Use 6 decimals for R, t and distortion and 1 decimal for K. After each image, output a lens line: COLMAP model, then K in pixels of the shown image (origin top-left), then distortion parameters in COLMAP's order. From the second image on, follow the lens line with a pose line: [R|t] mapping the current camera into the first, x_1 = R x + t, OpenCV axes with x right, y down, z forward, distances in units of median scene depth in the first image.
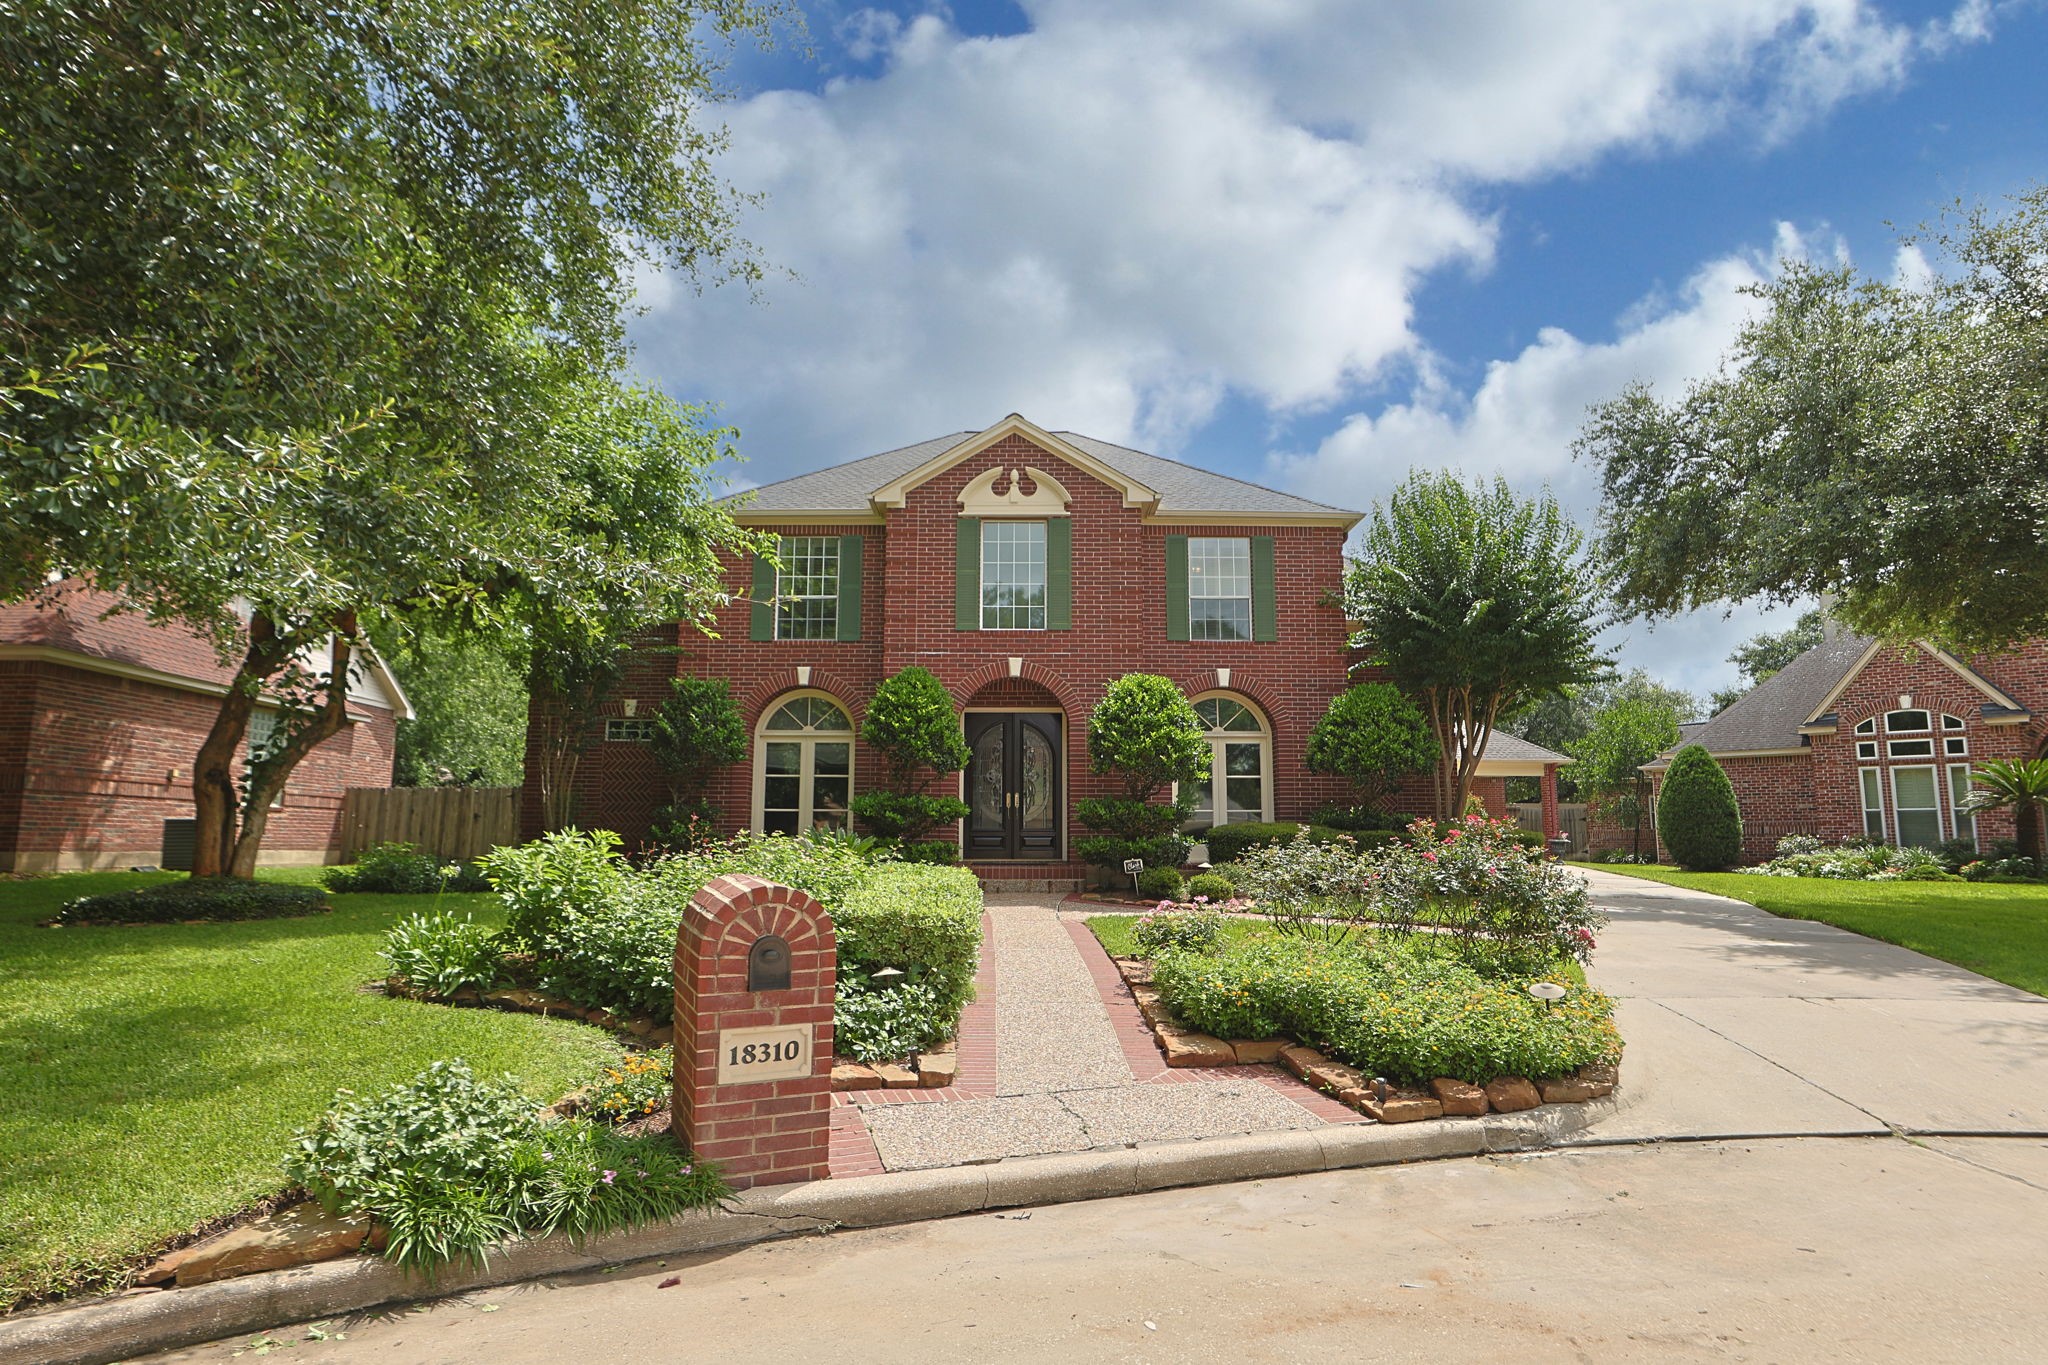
lens RADIAL K [[981.7, 0, 1024.0], [0, 981.7, 682.5], [0, 0, 1]] dist [-0.038353, 0.001090]
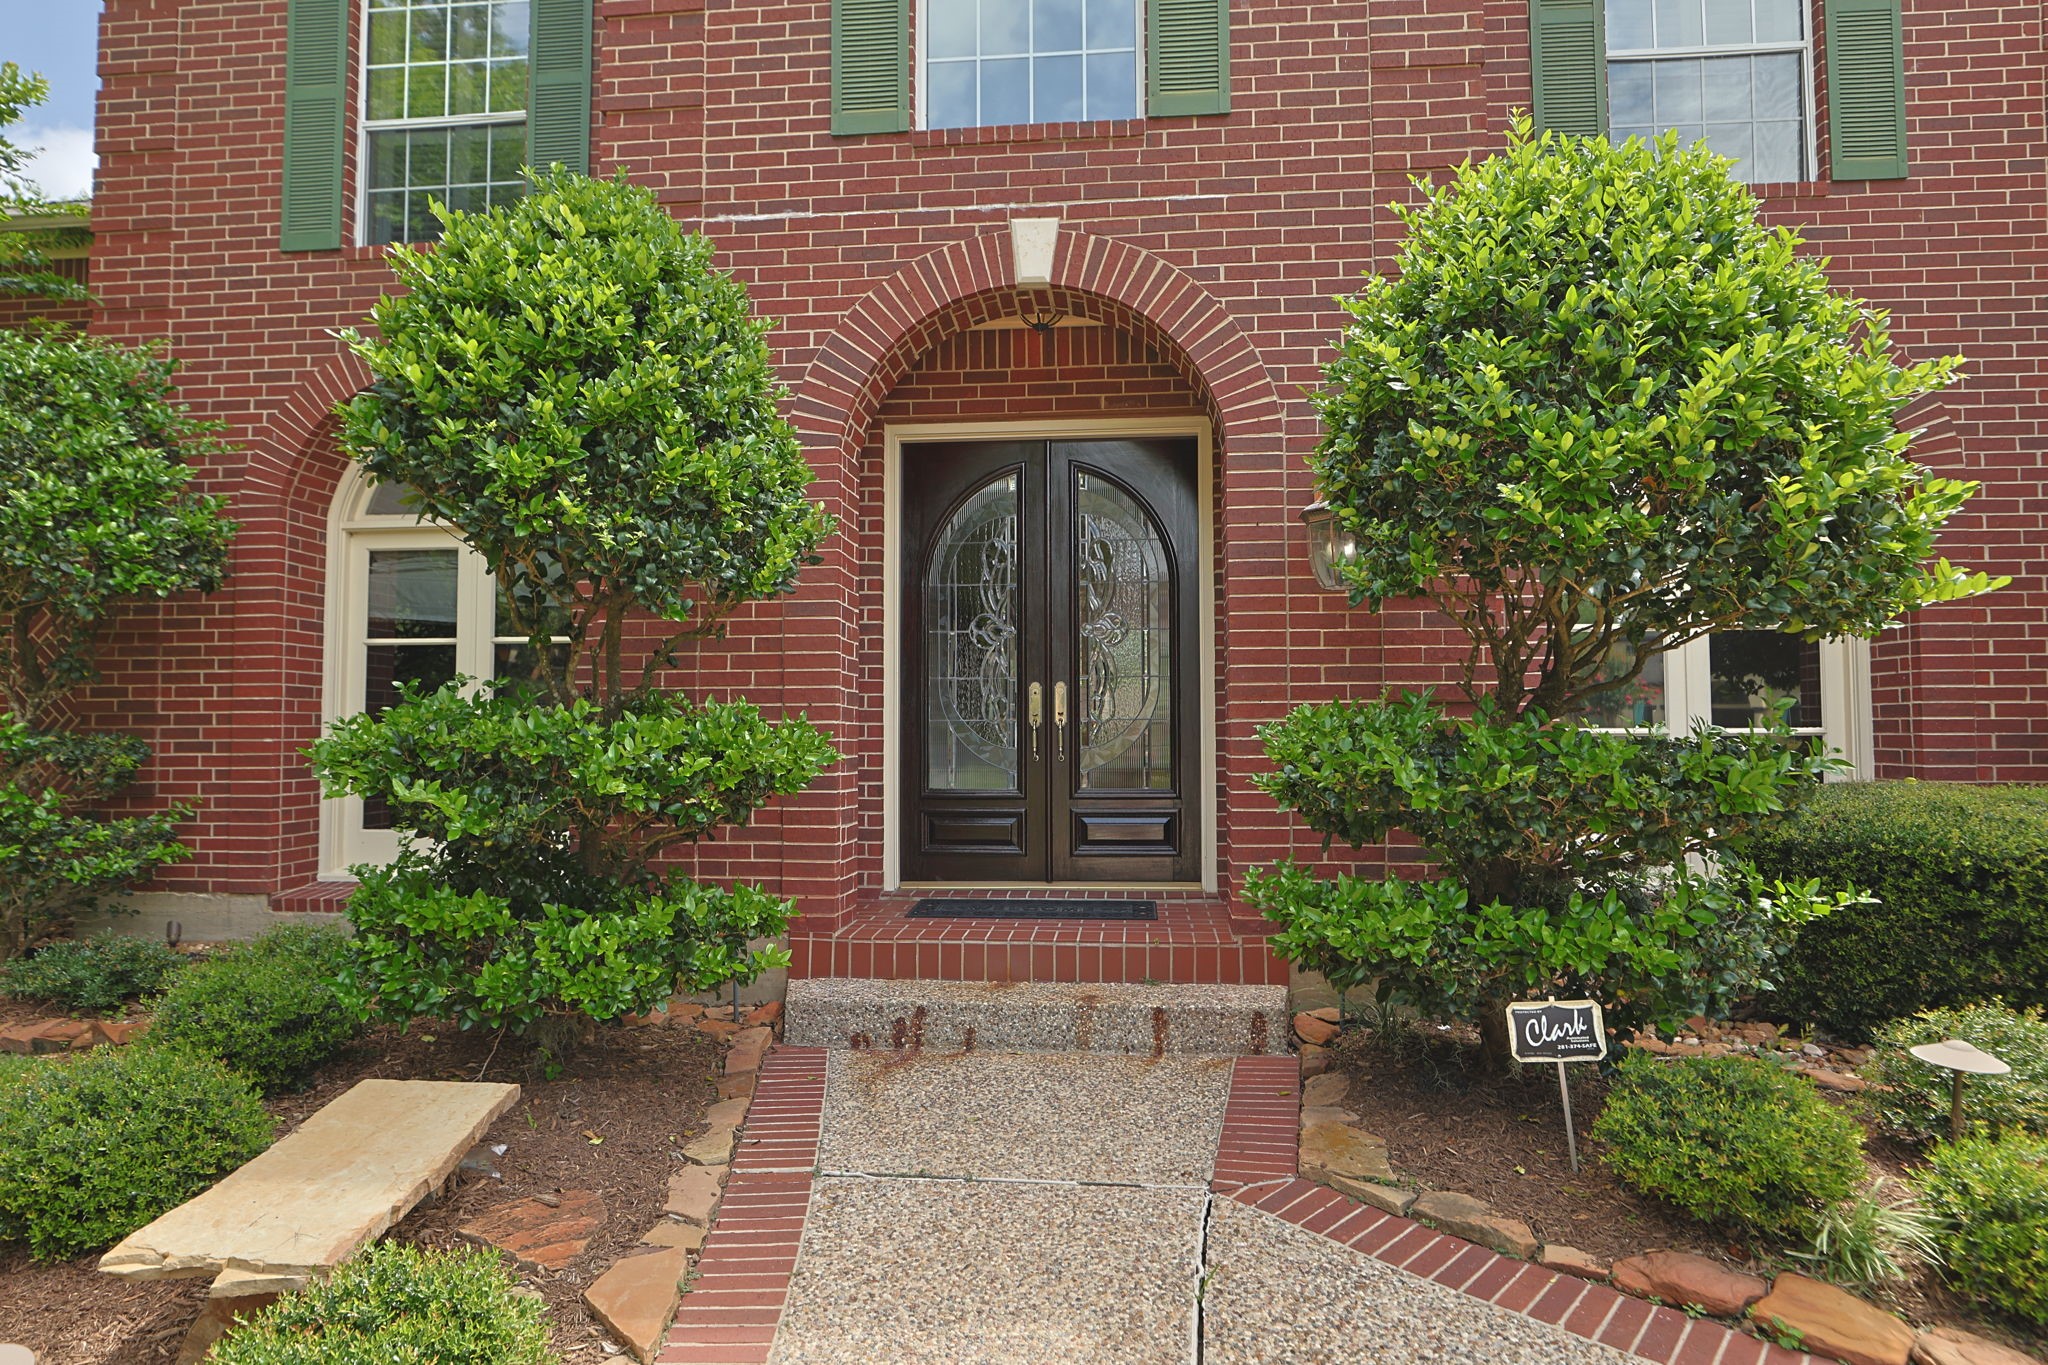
lens RADIAL K [[981.7, 0, 1024.0], [0, 981.7, 682.5], [0, 0, 1]] dist [-0.038353, 0.001090]
pose [[0.992348, -0.009027, -0.123142, 0.022071], [0.023444, 0.992956, 0.116137, 0.077167], [0.121226, -0.118136, 0.985570, 0.704694]]
